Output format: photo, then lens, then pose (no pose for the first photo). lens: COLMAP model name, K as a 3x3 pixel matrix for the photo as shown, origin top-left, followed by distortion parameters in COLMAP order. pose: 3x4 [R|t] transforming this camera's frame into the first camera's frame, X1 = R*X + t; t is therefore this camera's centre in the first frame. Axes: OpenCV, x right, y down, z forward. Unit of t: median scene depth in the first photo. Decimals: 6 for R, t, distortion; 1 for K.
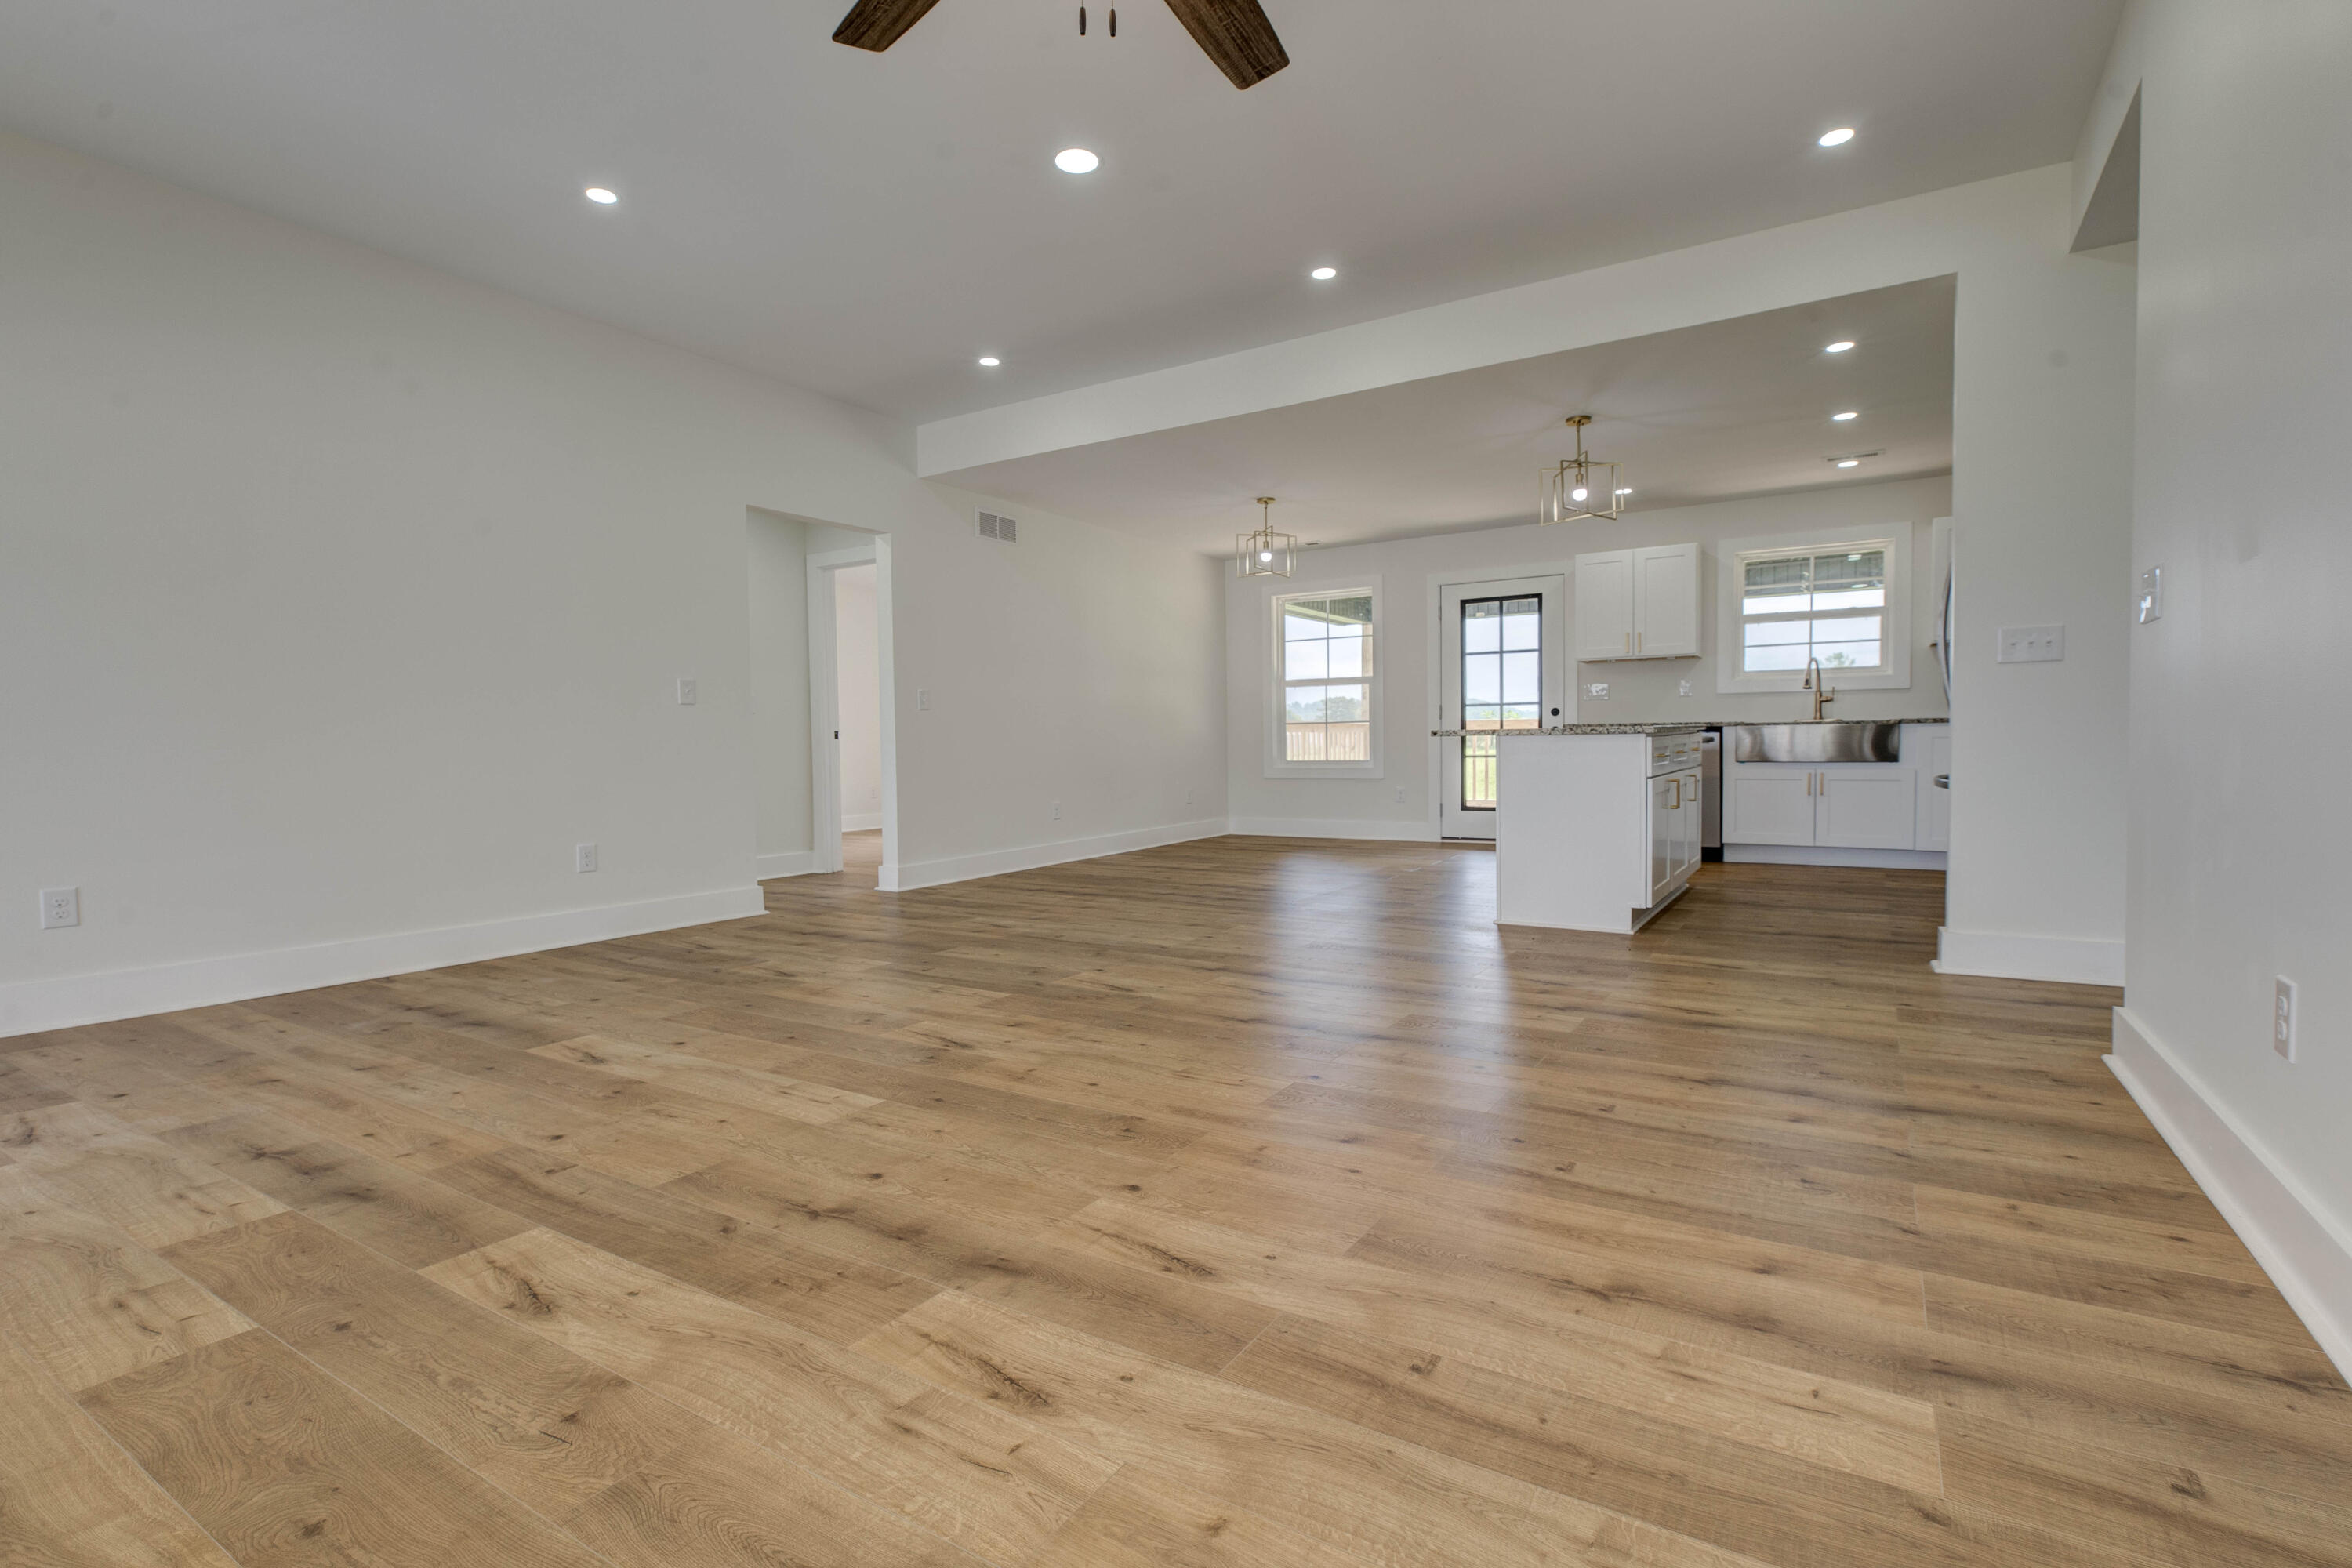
lens RADIAL K [[1099.1, 0, 1193.8], [0, 1099.1, 779.8], [0, 0, 1]] dist [0.001677, 0.000424]
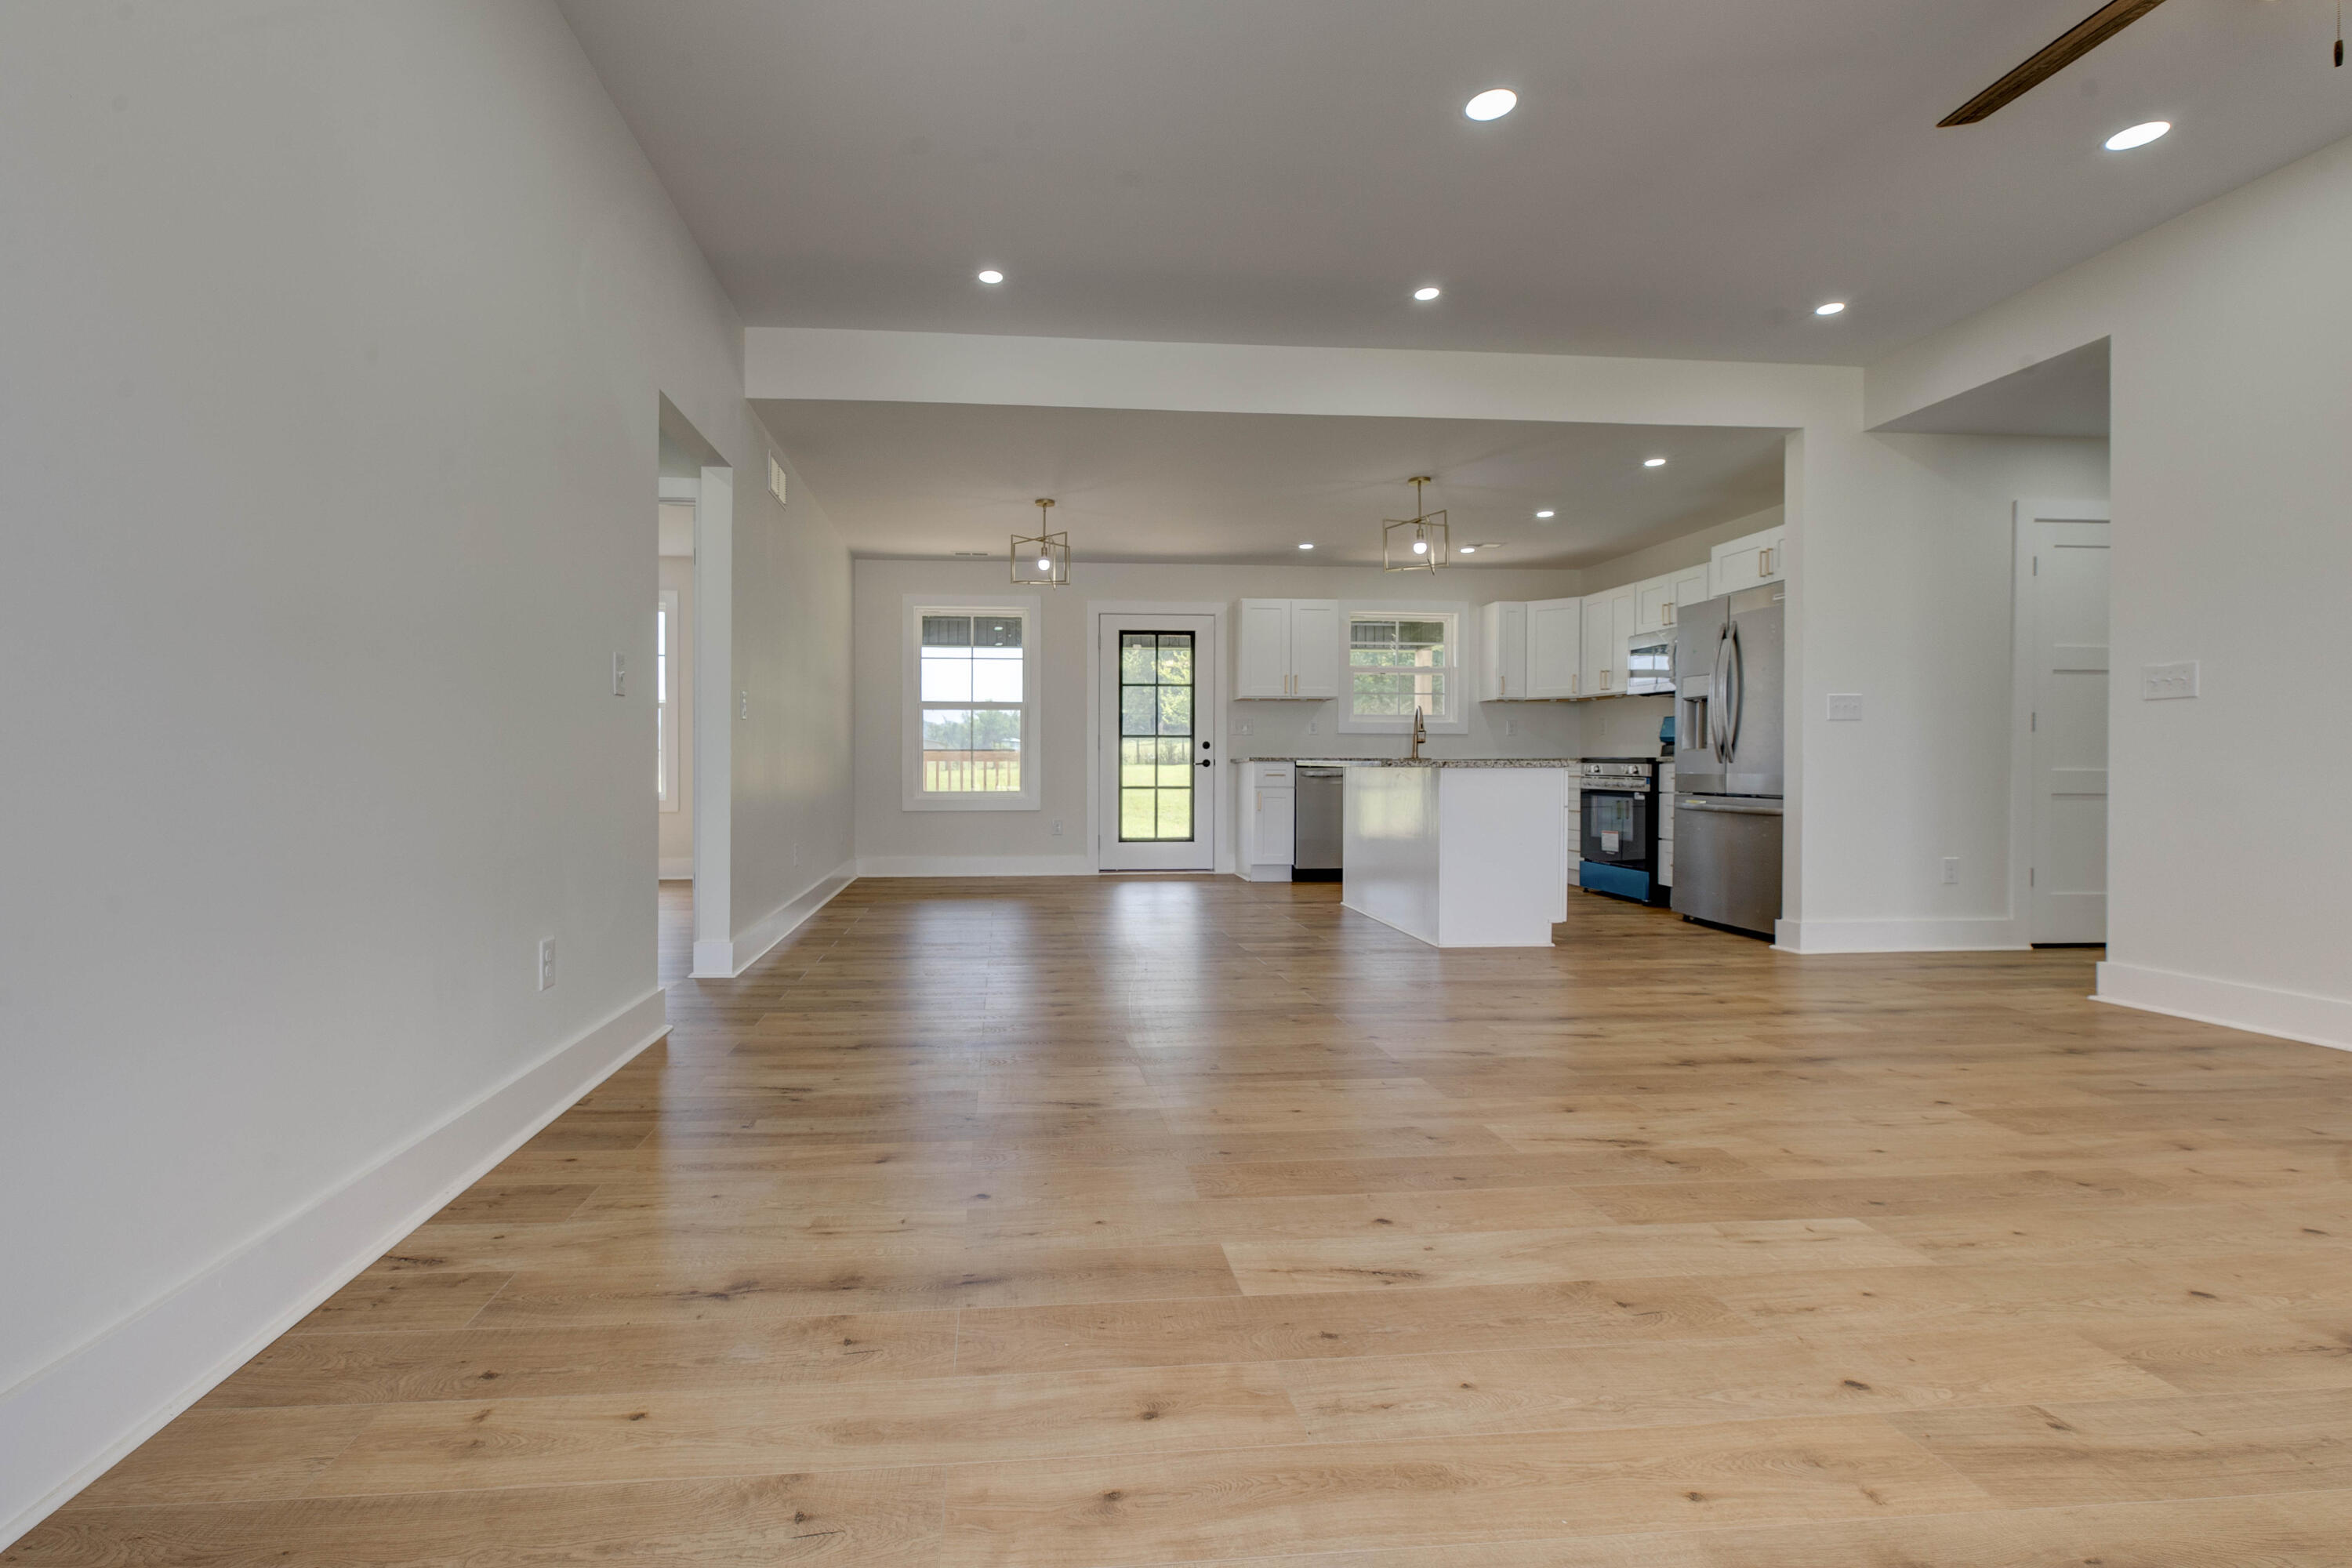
lens RADIAL K [[1099.1, 0, 1193.8], [0, 1099.1, 779.8], [0, 0, 1]] dist [0.001677, 0.000424]
pose [[0.796692, 0.008883, 0.604320, -0.585713], [0.008748, 0.999618, -0.026225, -0.003737], [-0.604322, 0.026180, 0.796310, 0.332894]]
